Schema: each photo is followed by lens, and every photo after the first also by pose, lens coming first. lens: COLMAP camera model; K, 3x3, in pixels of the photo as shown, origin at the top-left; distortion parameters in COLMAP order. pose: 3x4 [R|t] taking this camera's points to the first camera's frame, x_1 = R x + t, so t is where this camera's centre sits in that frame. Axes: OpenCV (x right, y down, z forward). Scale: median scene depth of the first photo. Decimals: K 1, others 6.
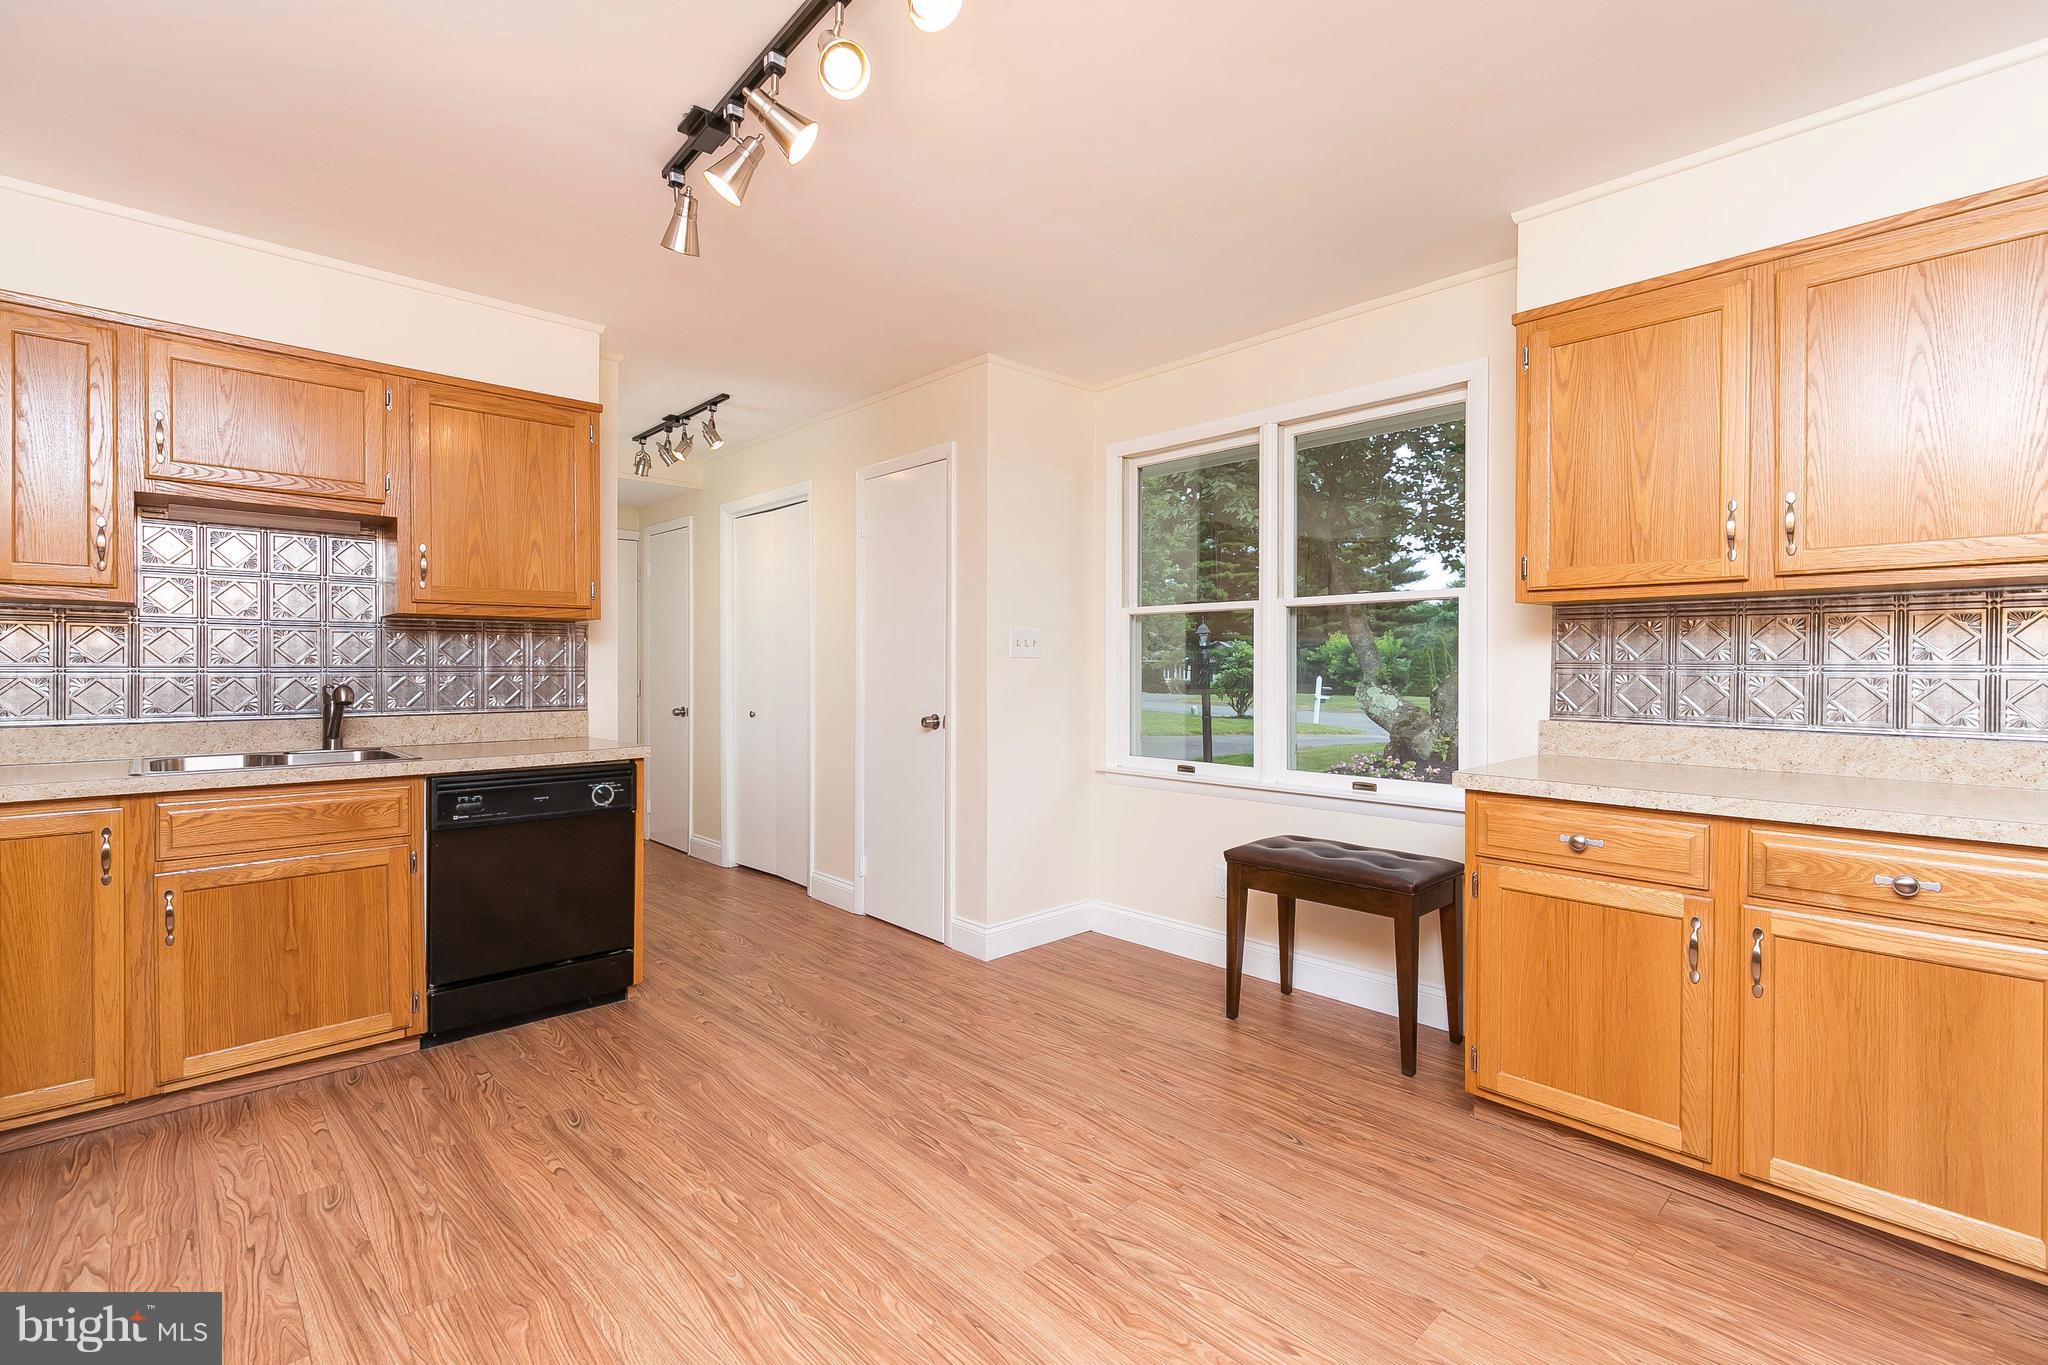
lens RADIAL K [[914.1, 0, 1020.7], [0, 914.1, 669.9], [0, 0, 1]] dist [0.006827, -0.003742]
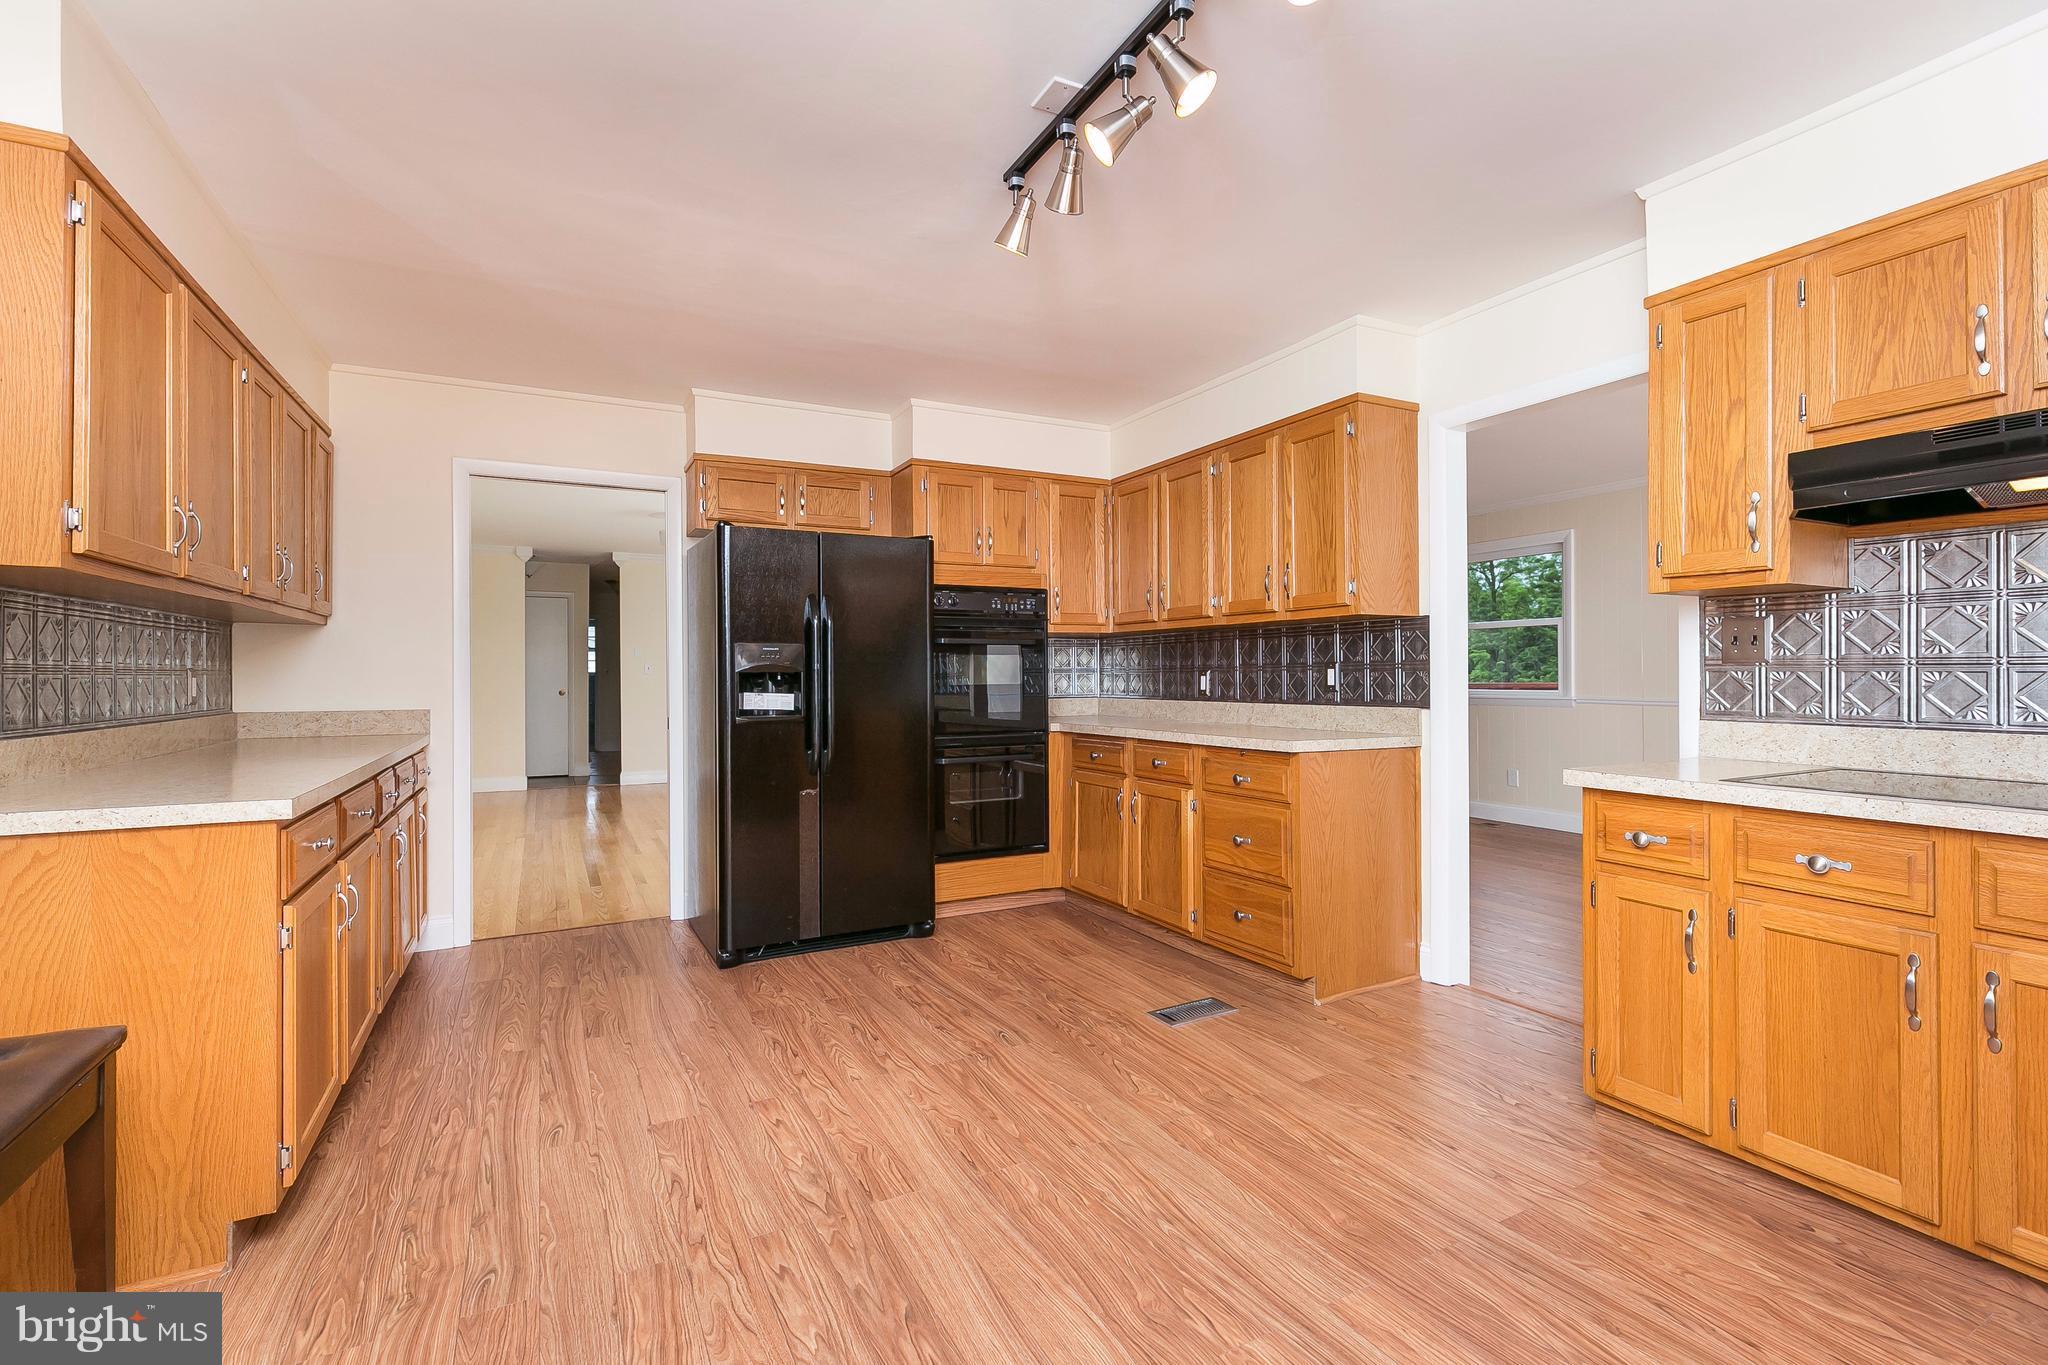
lens RADIAL K [[914.1, 0, 1010.8], [0, 914.1, 671.6], [0, 0, 1]] dist [0.006827, -0.003742]
pose [[-0.958737, 0.004515, 0.284258, -0.343243], [0.007220, 0.999938, 0.008469, 0.000107], [-0.284202, 0.010172, -0.958710, 1.604071]]
